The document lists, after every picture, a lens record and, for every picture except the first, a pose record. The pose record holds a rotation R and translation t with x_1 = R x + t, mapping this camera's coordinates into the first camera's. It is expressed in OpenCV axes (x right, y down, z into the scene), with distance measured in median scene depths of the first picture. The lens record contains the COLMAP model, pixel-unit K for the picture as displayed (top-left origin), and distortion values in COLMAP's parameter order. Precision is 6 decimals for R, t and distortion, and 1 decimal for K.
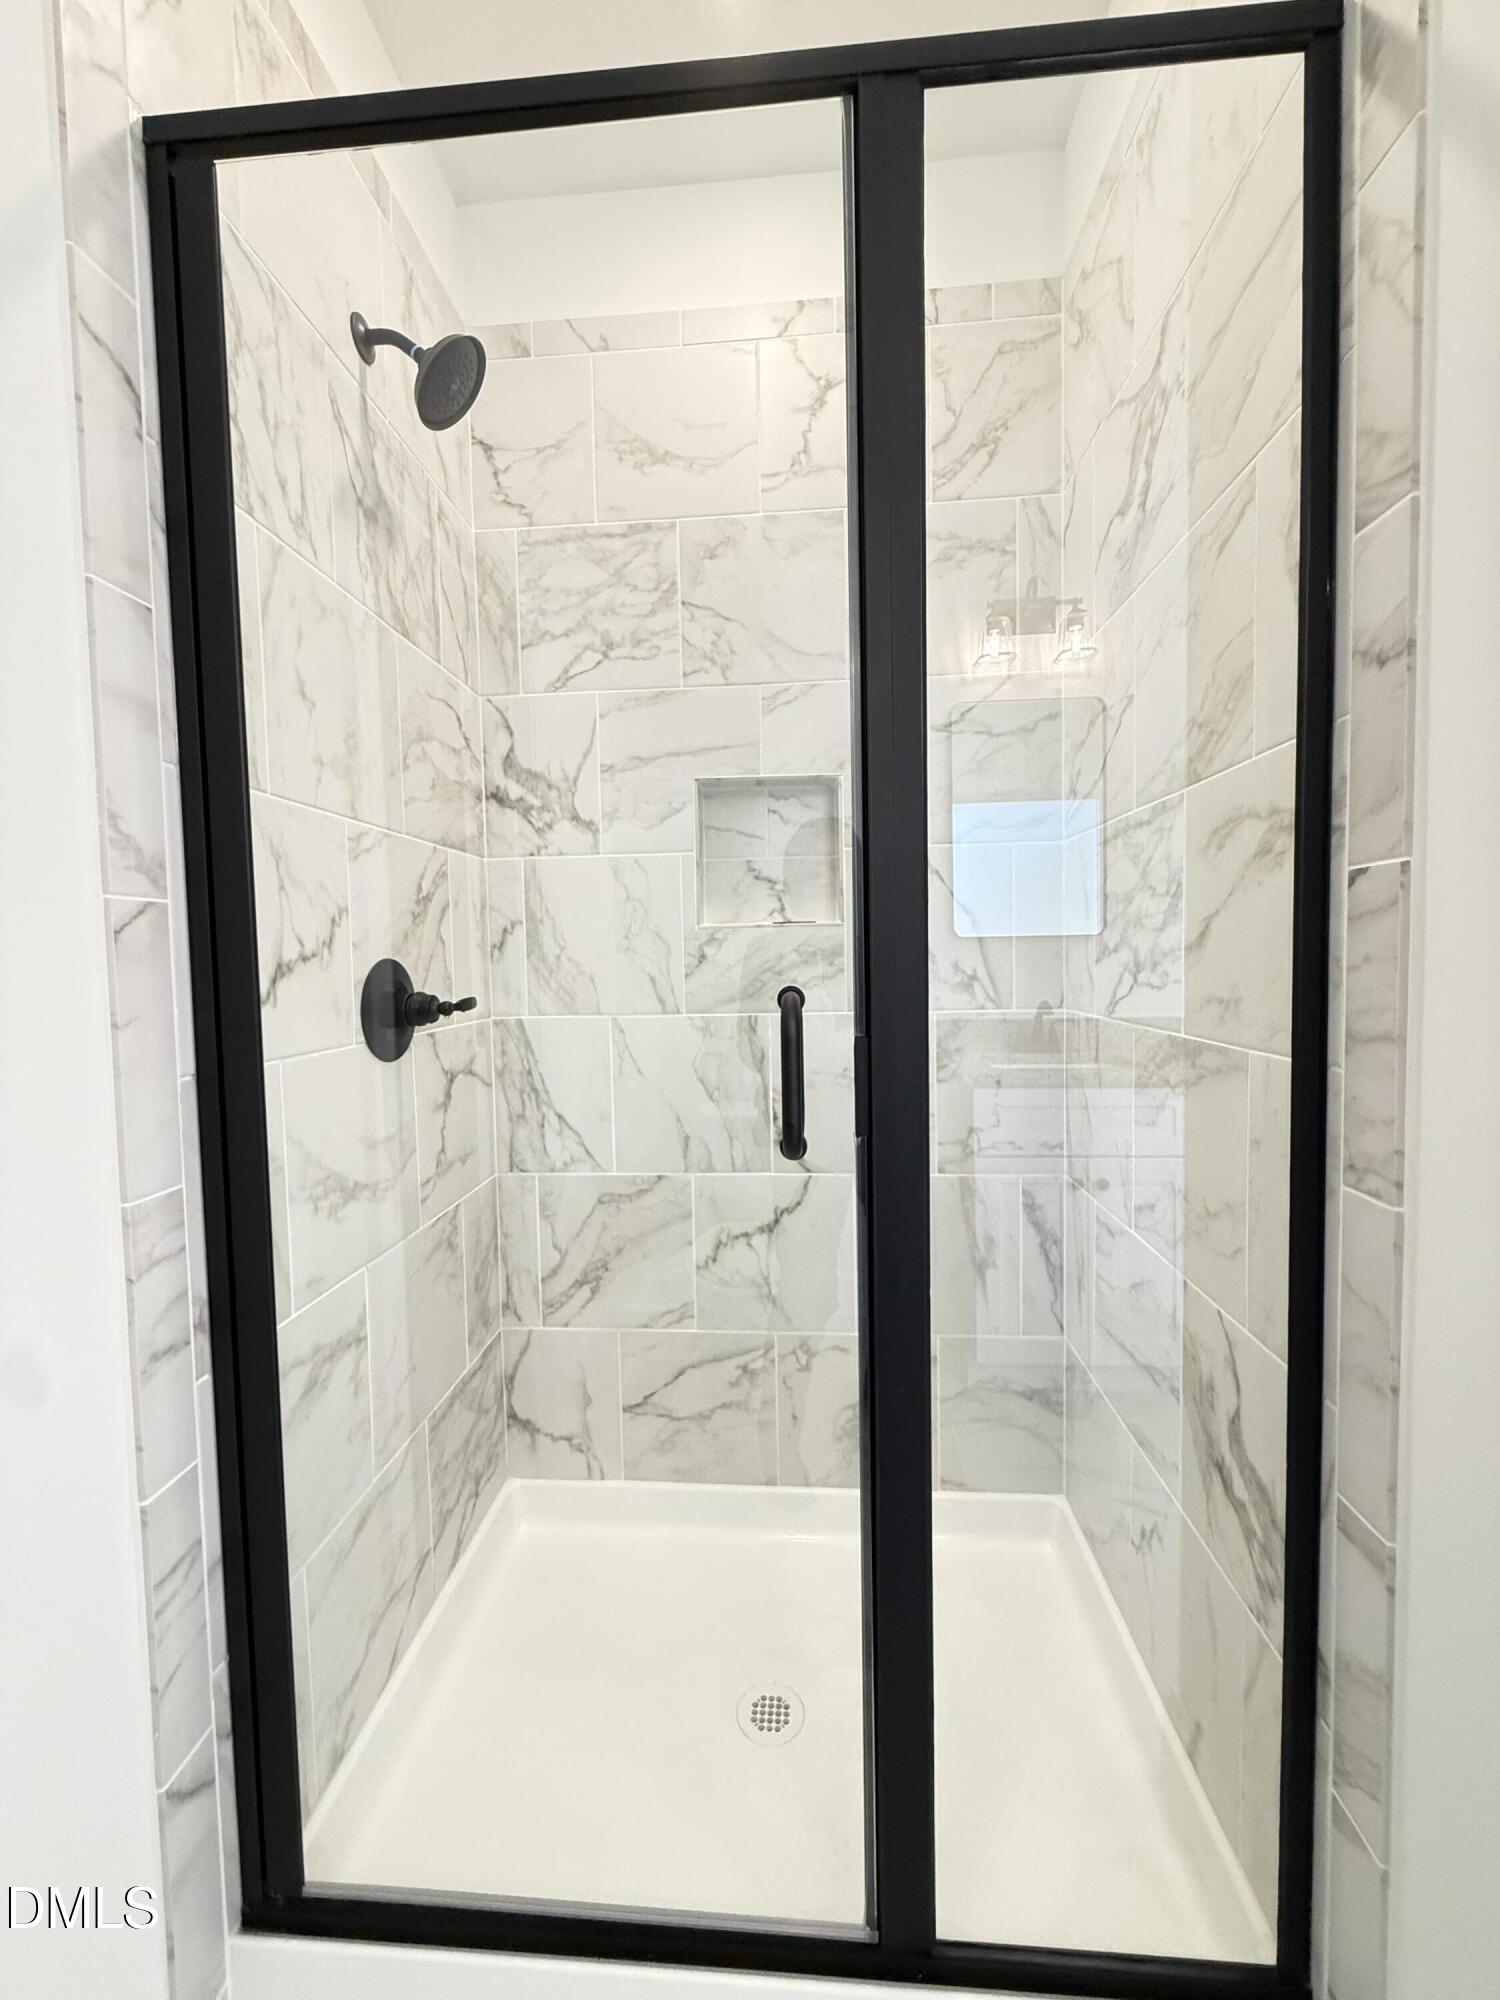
lens RADIAL K [[798.2, 0, 753.0], [0, 798.2, 995.7], [0, 0, 1]] dist [-0.000657, 0.000102]
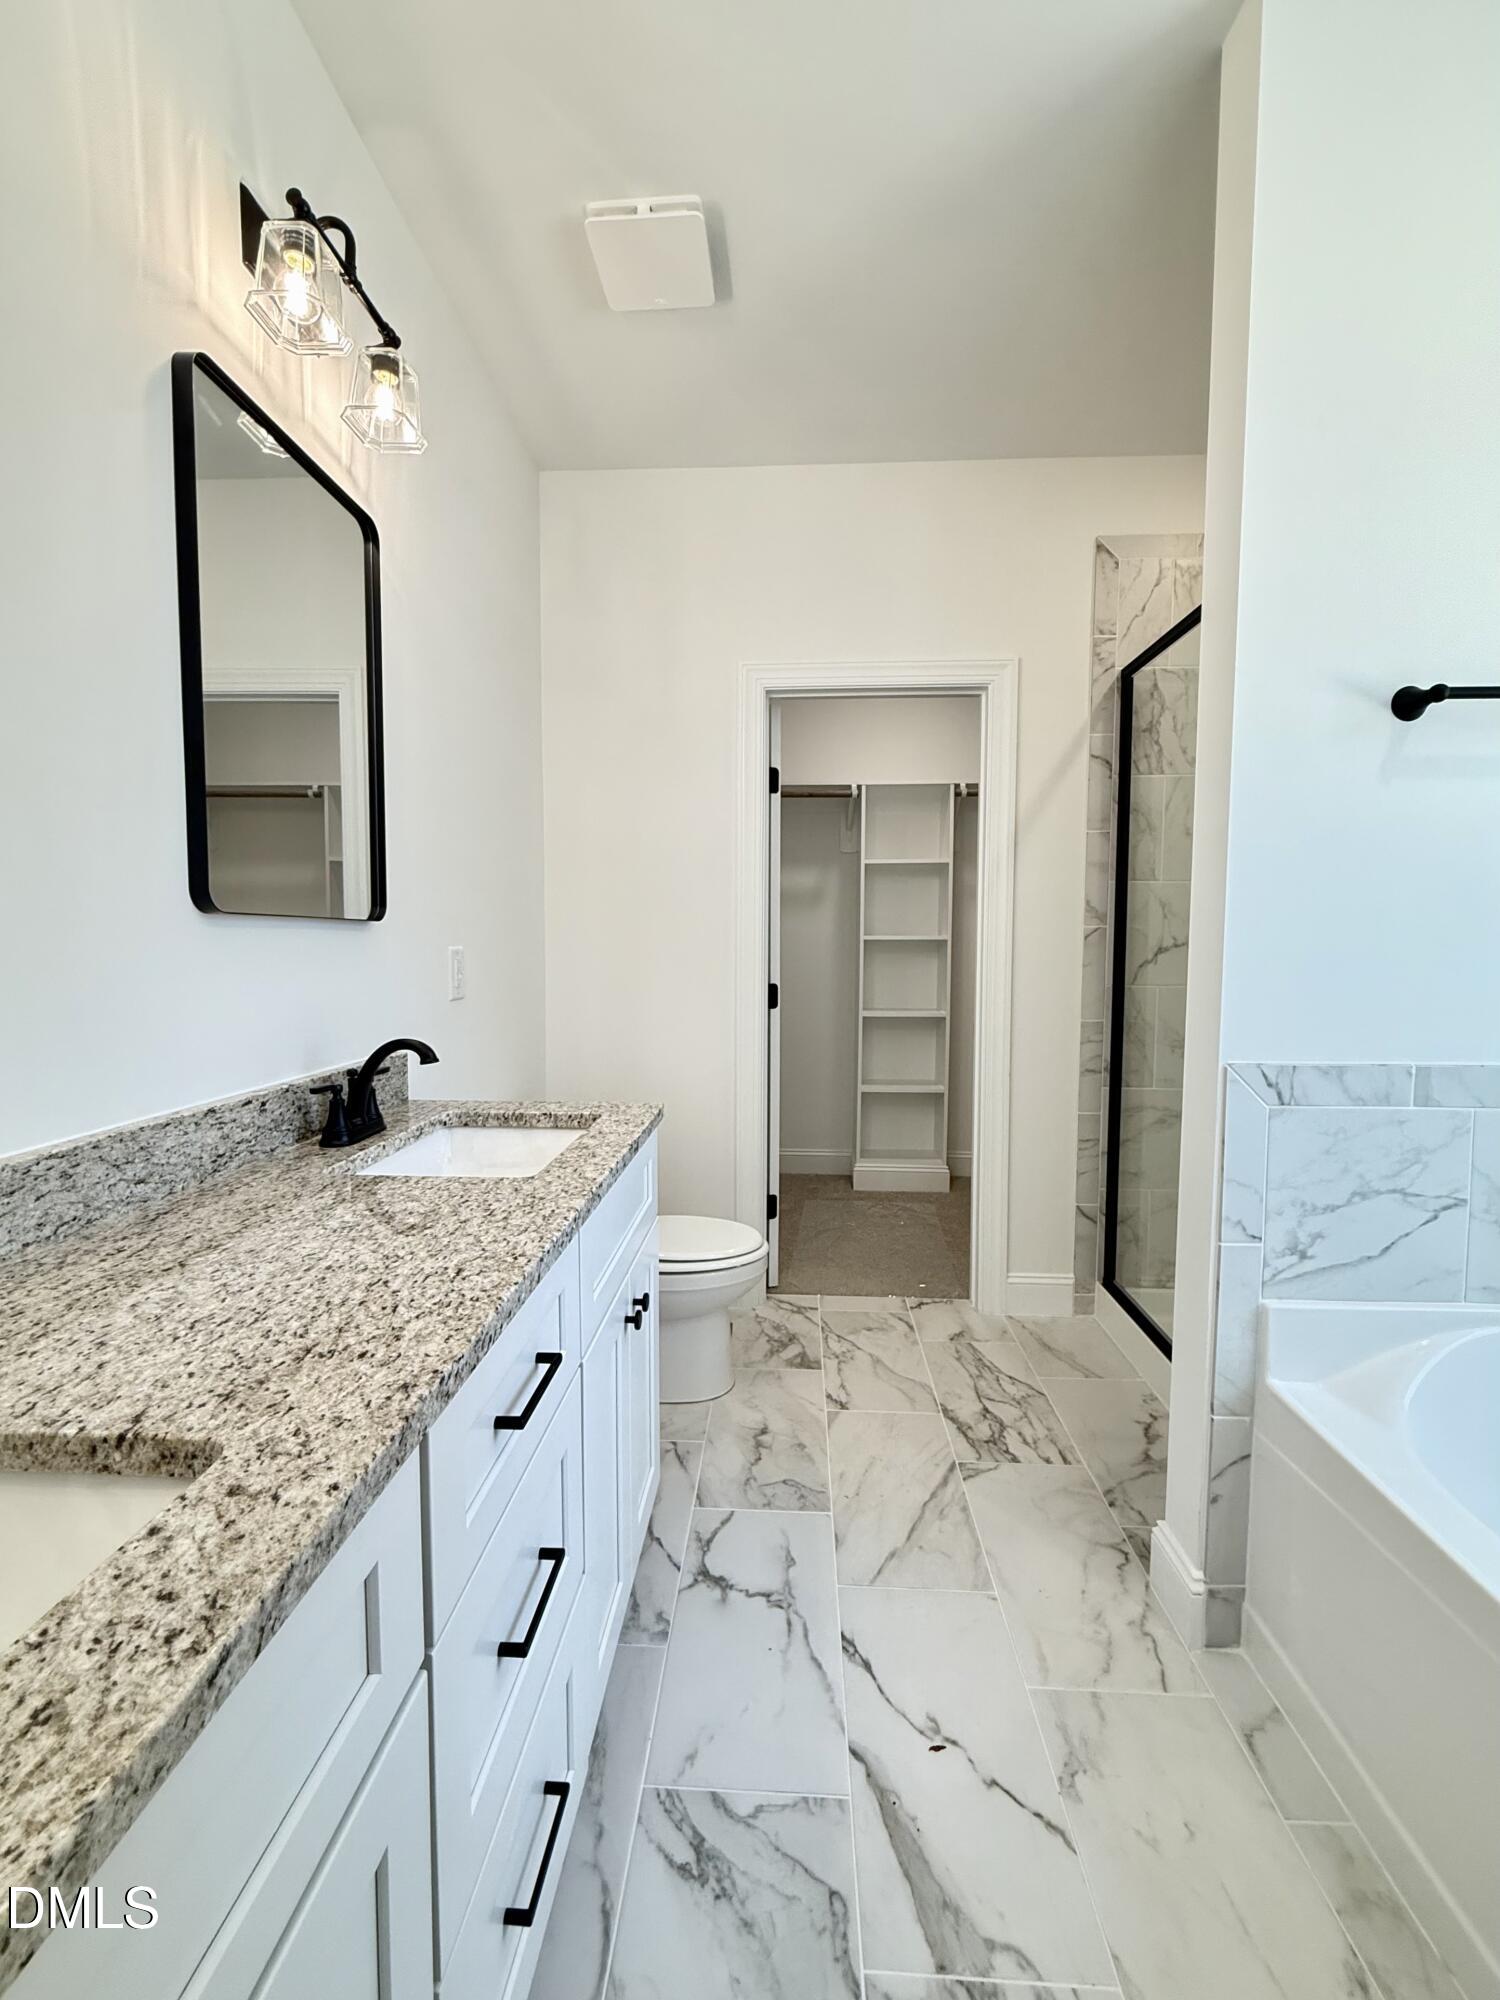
lens RADIAL K [[804.4, 0, 737.3], [0, 804.4, 993.3], [0, 0, 1]] dist [0.001446, 0.000061]
pose [[-0.009649, 0.081004, -0.996667, 2.466401], [-0.053659, 0.995235, 0.081407, -0.039996], [0.998513, 0.054266, -0.005257, -0.394215]]
